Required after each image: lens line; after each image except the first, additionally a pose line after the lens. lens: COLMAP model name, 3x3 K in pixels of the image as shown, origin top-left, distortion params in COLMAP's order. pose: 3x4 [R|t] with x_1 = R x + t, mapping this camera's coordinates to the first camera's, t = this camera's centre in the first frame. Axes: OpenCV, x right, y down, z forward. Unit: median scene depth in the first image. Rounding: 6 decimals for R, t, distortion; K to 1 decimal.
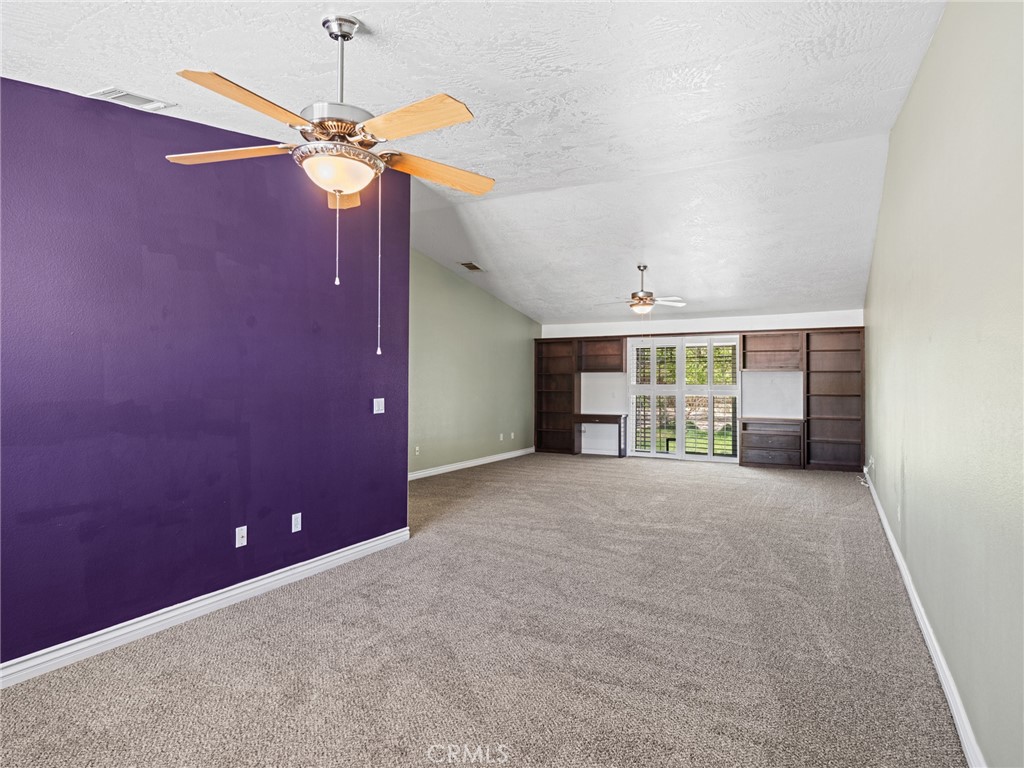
lens RADIAL K [[585.2, 0, 512.1], [0, 585.2, 382.7], [0, 0, 1]] dist [-0.000114, -0.000024]
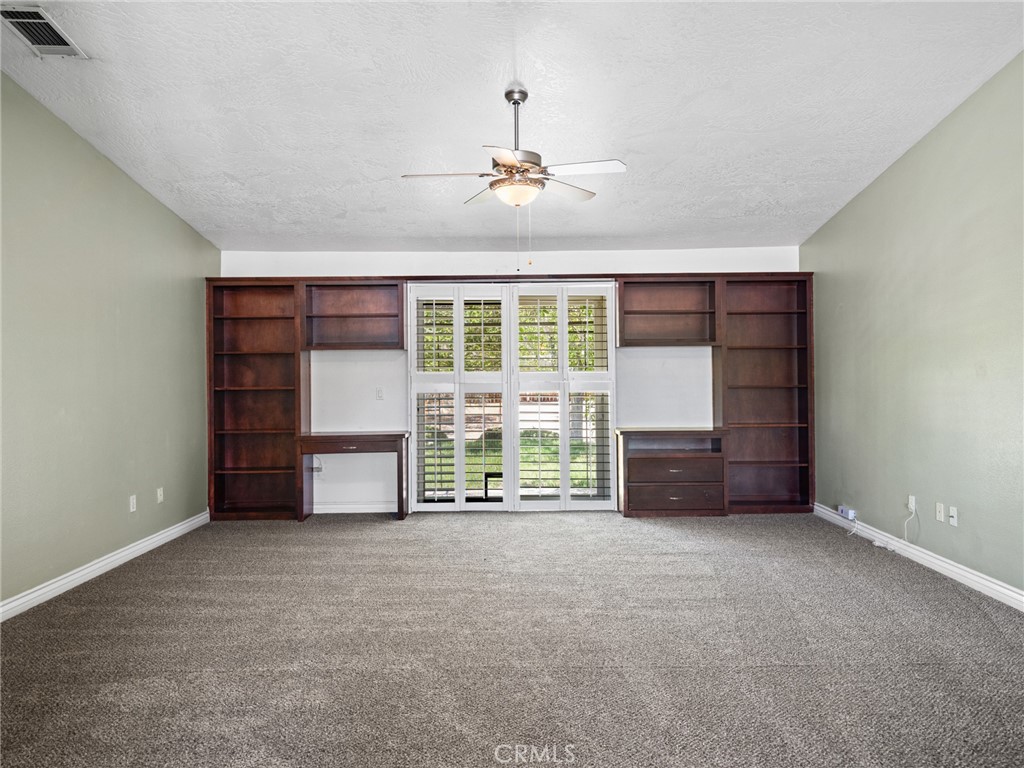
lens RADIAL K [[710.7, 0, 513.7], [0, 710.7, 373.3], [0, 0, 1]] dist [0.007968, 0.000112]
pose [[0.872882, -0.010589, 0.487817, -0.026782], [0.012537, 0.999921, -0.000727, 0.004729], [-0.487771, 0.006750, 0.872946, 0.413183]]
